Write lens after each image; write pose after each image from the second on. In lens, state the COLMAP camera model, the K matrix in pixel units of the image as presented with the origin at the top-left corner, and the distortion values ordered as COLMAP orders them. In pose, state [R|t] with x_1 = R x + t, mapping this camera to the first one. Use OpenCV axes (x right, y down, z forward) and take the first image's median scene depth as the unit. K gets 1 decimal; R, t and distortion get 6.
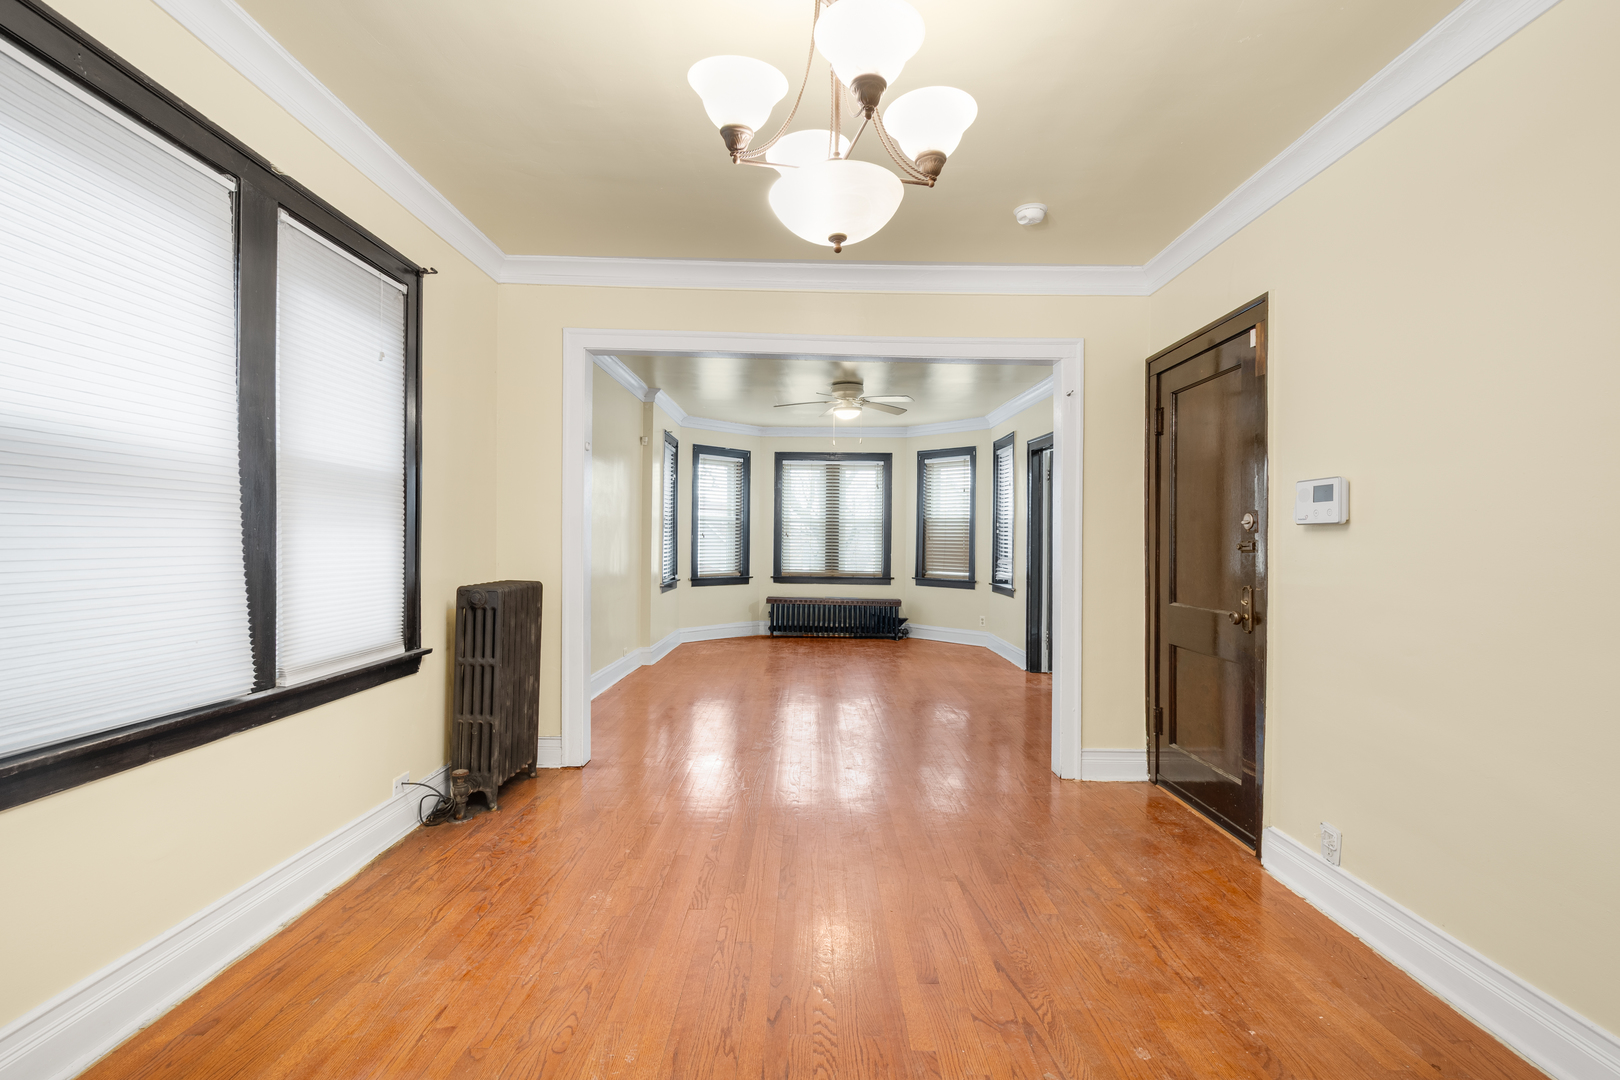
lens RADIAL K [[718.3, 0, 814.1], [0, 718.3, 547.5], [0, 0, 1]] dist [-0.000270, -0.000144]
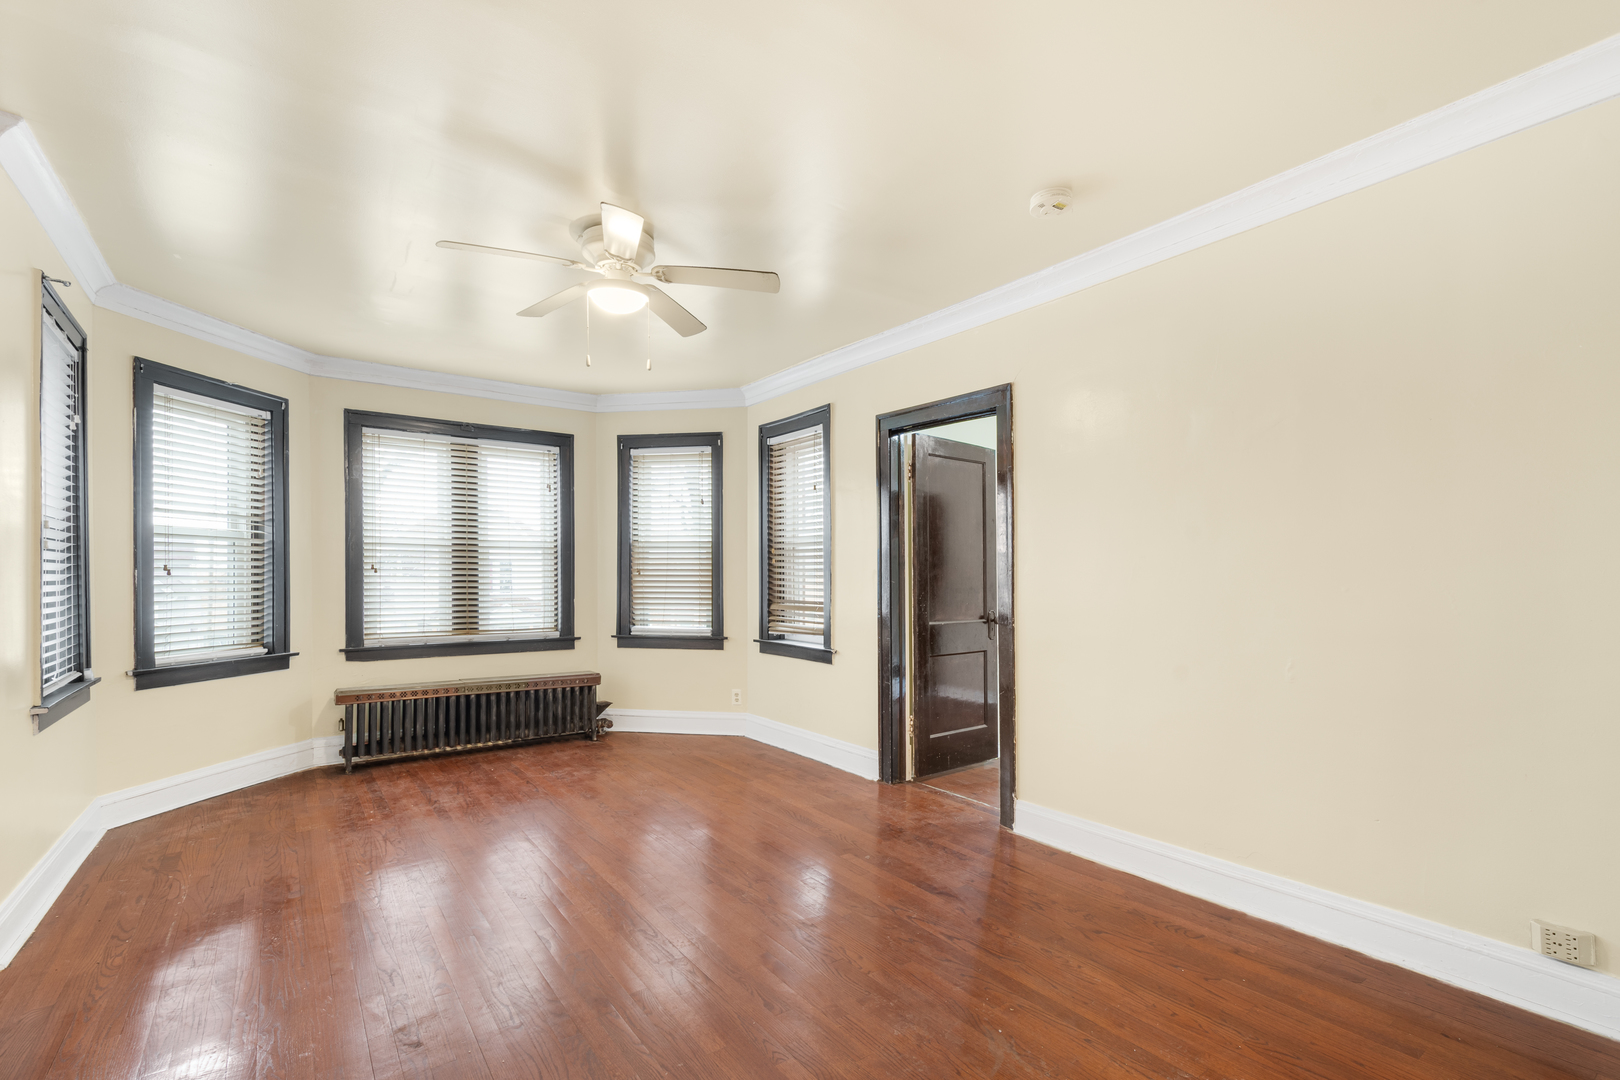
lens RADIAL K [[707.3, 0, 808.6], [0, 707.3, 583.8], [0, 0, 1]] dist [-0.002169, -0.000476]
pose [[0.807303, -0.017790, 0.589870, -0.088952], [0.017519, 0.999827, 0.006178, -0.004414], [-0.589878, 0.005346, 0.807475, 0.401367]]
